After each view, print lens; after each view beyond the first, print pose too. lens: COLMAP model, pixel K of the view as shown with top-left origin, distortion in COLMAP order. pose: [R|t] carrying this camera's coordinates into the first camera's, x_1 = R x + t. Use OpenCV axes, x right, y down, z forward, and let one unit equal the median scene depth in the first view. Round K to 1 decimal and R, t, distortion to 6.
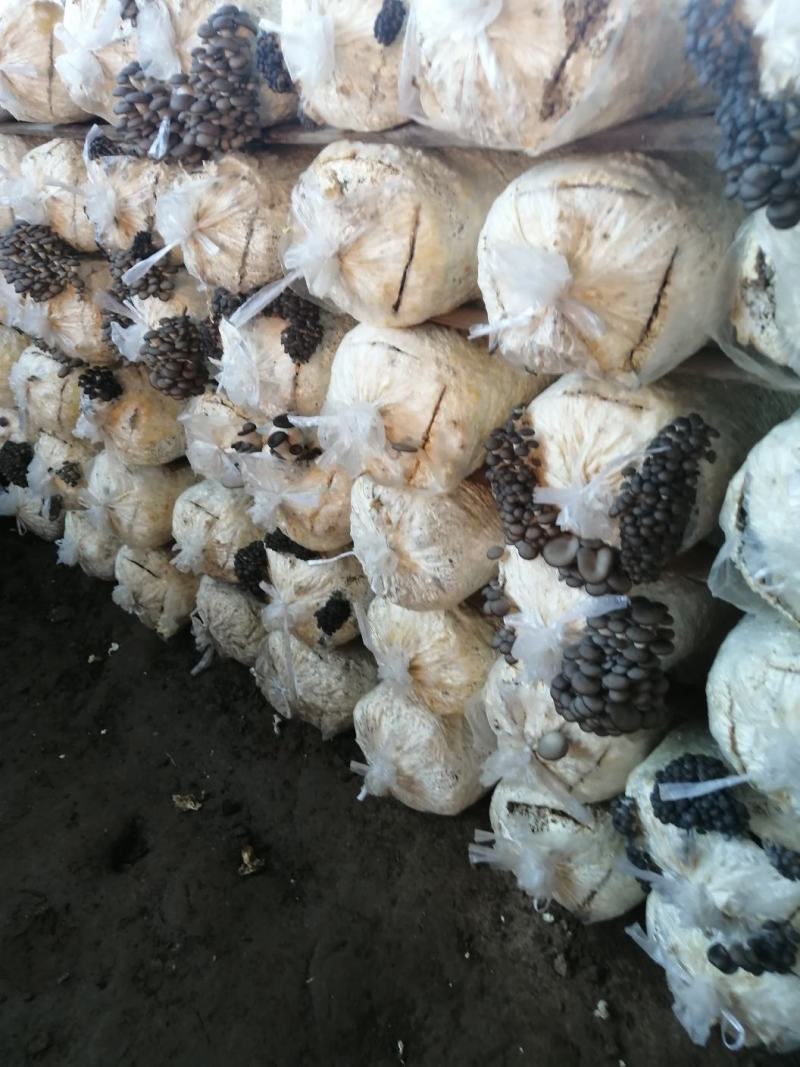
lens RADIAL K [[853.4, 0, 400.7], [0, 853.4, 519.9], [0, 0, 1]] dist [-0.014294, 0.066860]
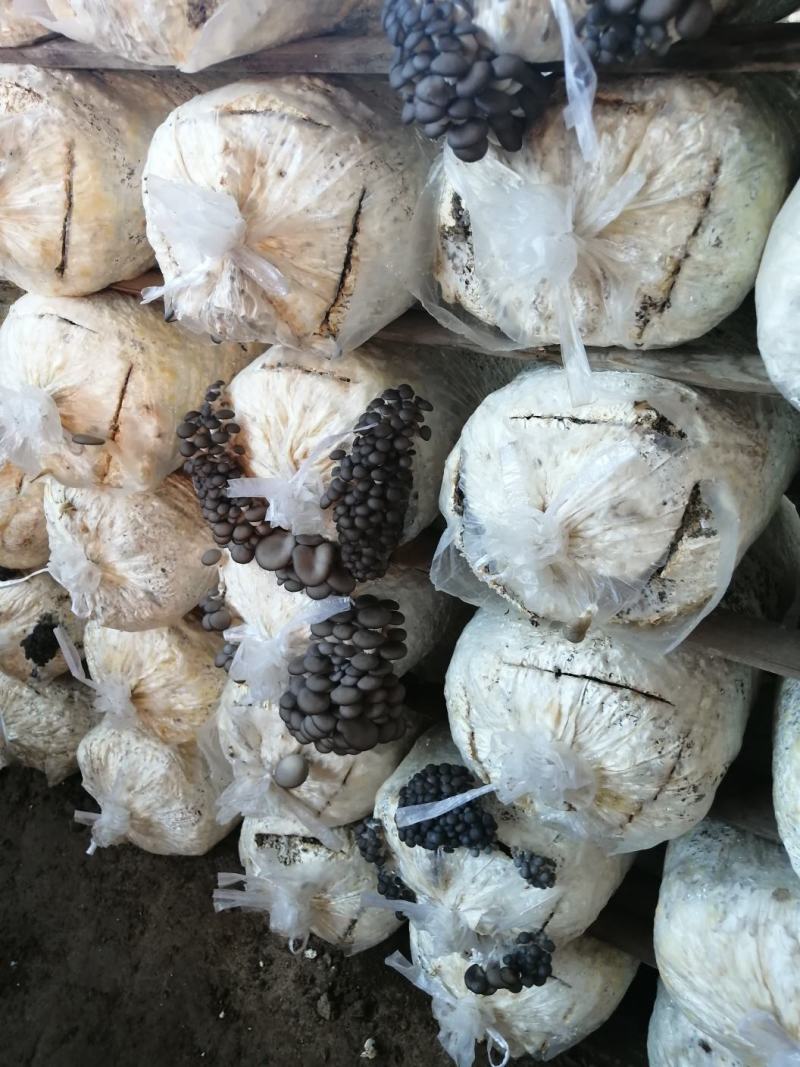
lens RADIAL K [[853.4, 0, 400.7], [0, 853.4, 519.9], [0, 0, 1]] dist [-0.014294, 0.066860]
pose [[0.968719, -0.068441, 0.238535, 0.105402], [0.066602, 0.997655, 0.015769, 0.000157], [-0.239055, 0.000611, 0.971006, 0.129915]]
